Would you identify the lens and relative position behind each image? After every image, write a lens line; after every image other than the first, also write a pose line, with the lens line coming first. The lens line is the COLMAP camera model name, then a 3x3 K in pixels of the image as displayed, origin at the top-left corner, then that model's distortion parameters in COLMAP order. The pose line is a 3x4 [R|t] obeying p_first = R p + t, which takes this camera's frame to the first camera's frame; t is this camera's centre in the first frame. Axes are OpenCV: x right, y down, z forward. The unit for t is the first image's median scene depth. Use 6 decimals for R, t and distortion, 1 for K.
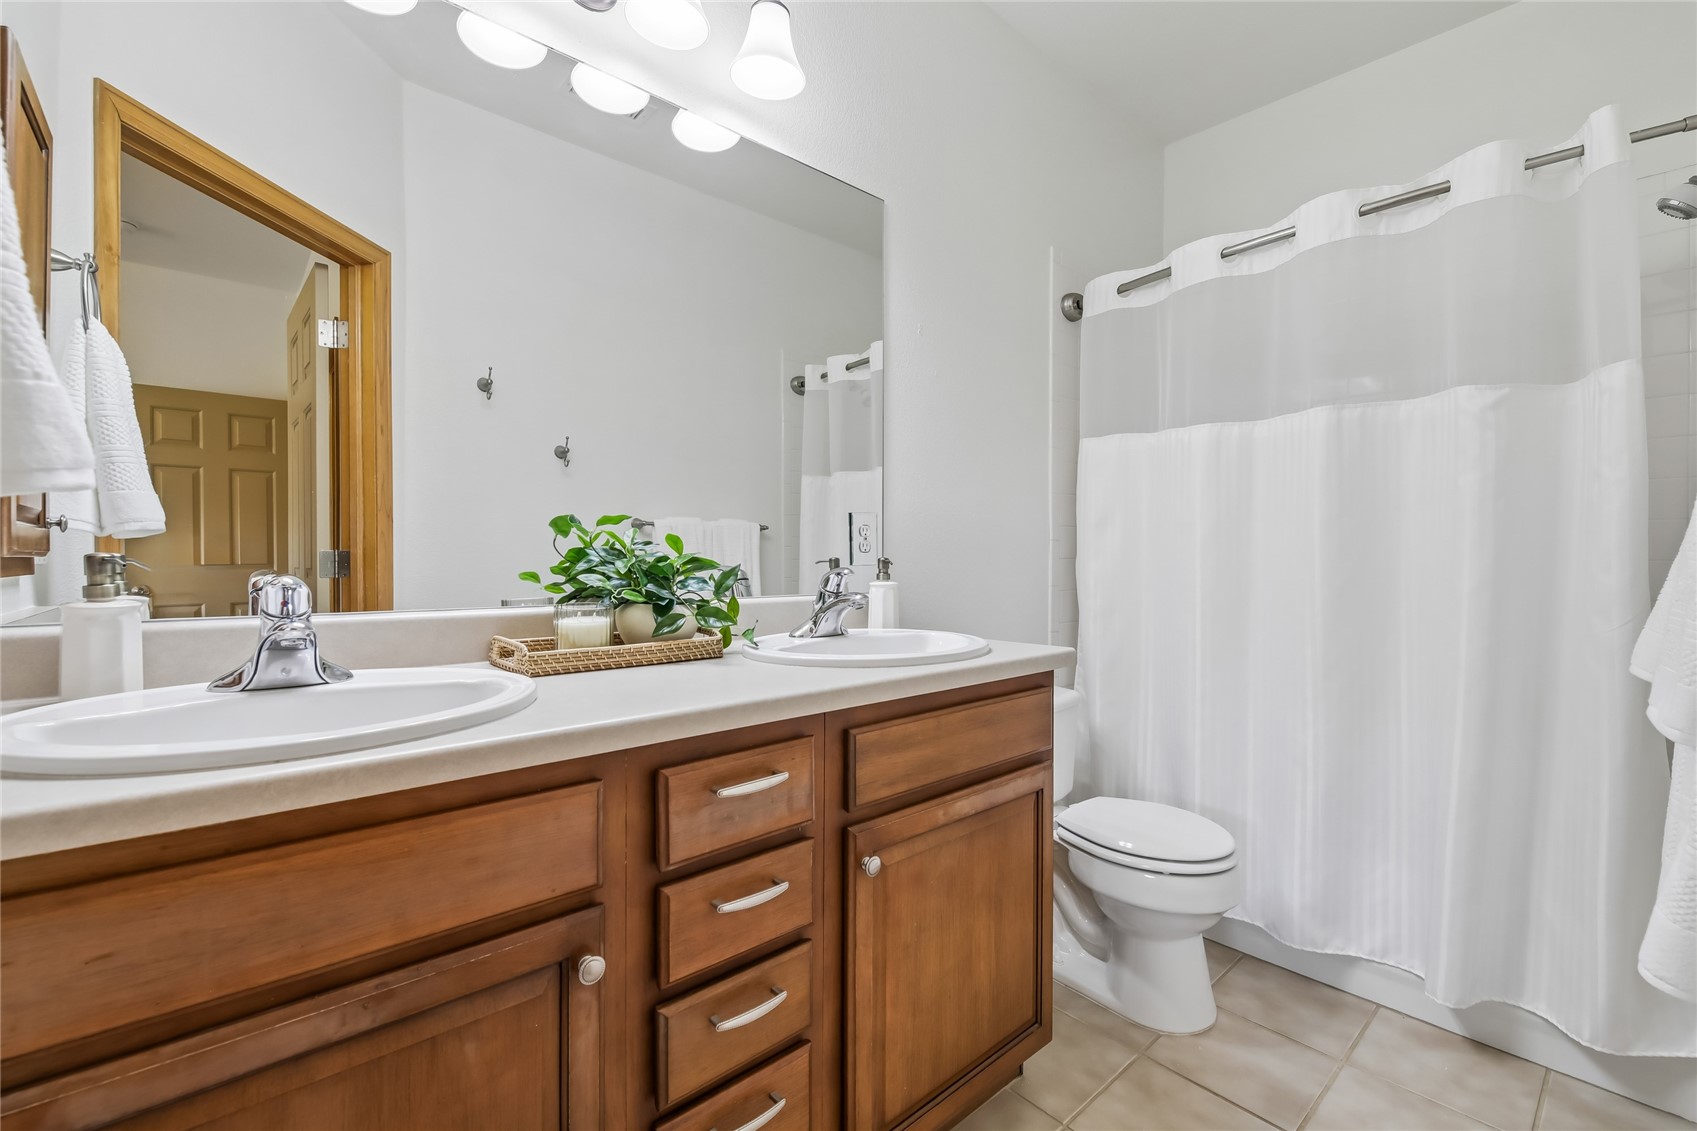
lens RADIAL K [[723.9, 0, 850.1], [0, 723.9, 562.6], [0, 0, 1]] dist [-0.002870, -0.000790]
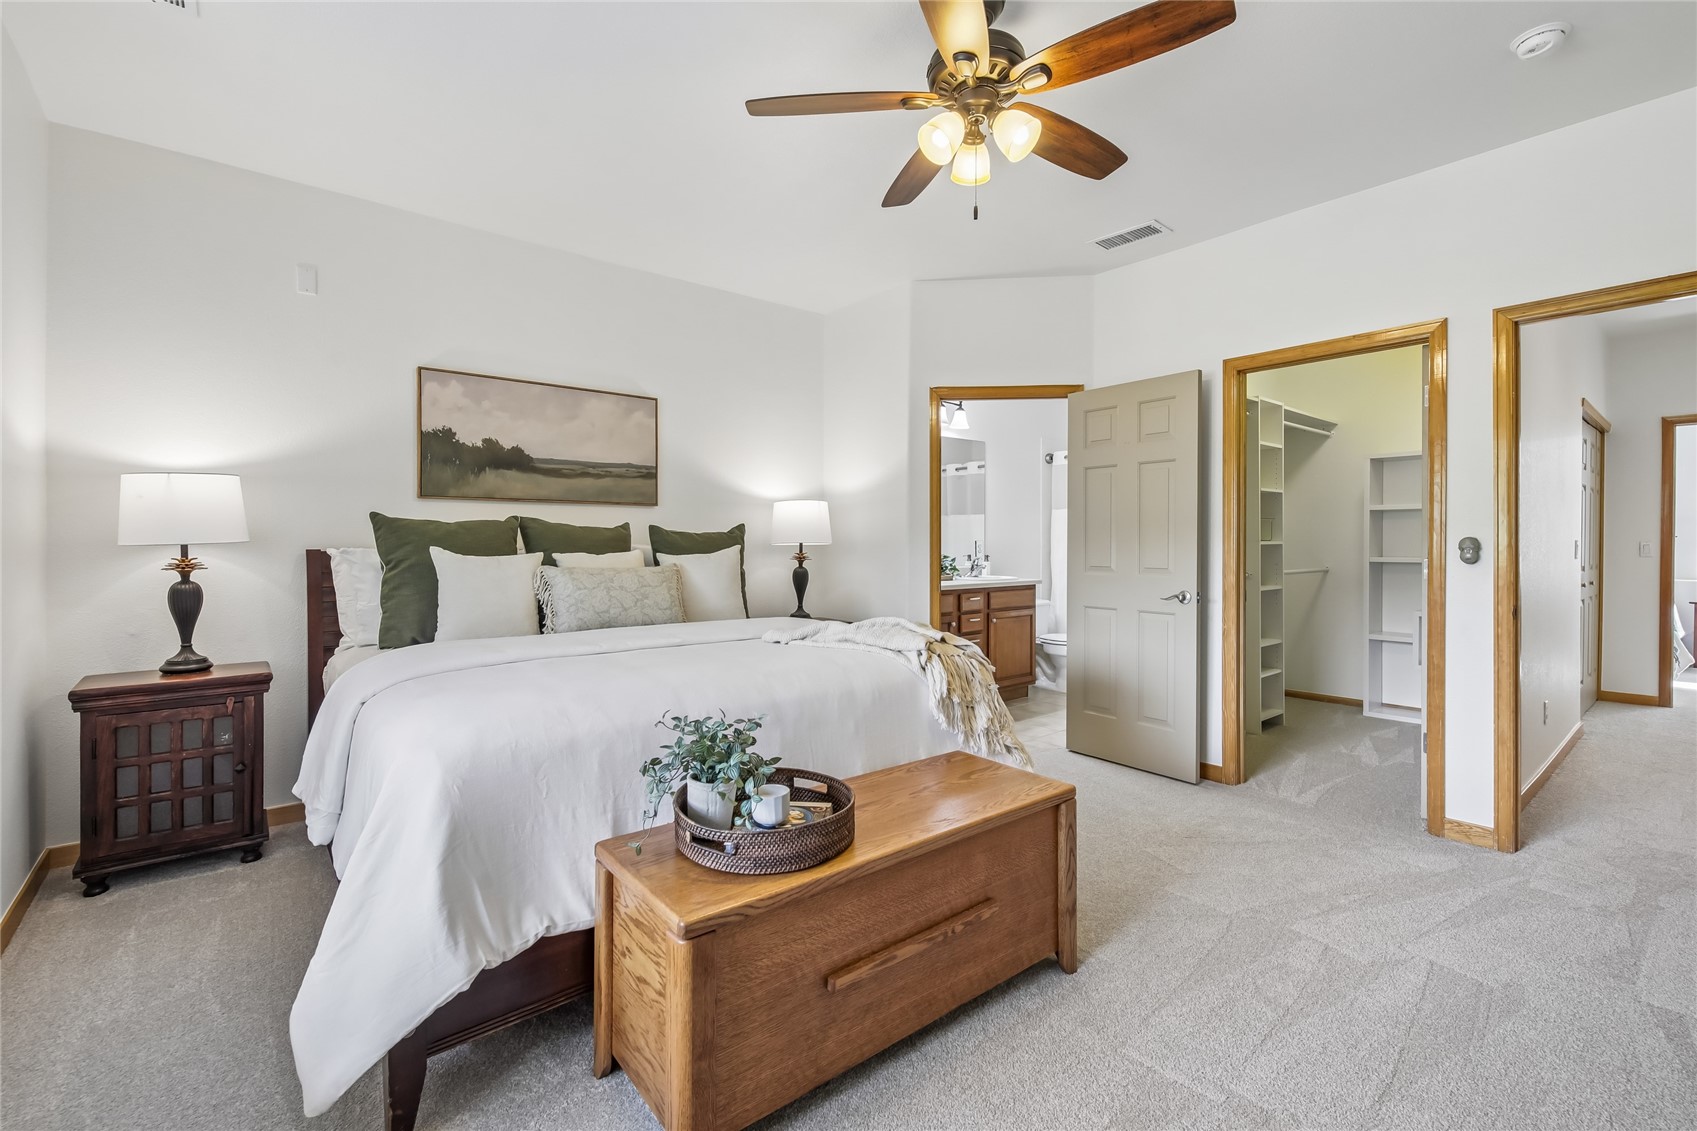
lens RADIAL K [[712.9, 0, 821.5], [0, 712.9, 562.7], [0, 0, 1]] dist [-0.002485, -0.000181]
pose [[0.997218, 0.000918, -0.074529, -0.643518], [0.001357, 0.999535, 0.030474, -0.097531], [0.074523, -0.030490, 0.996753, -3.219882]]
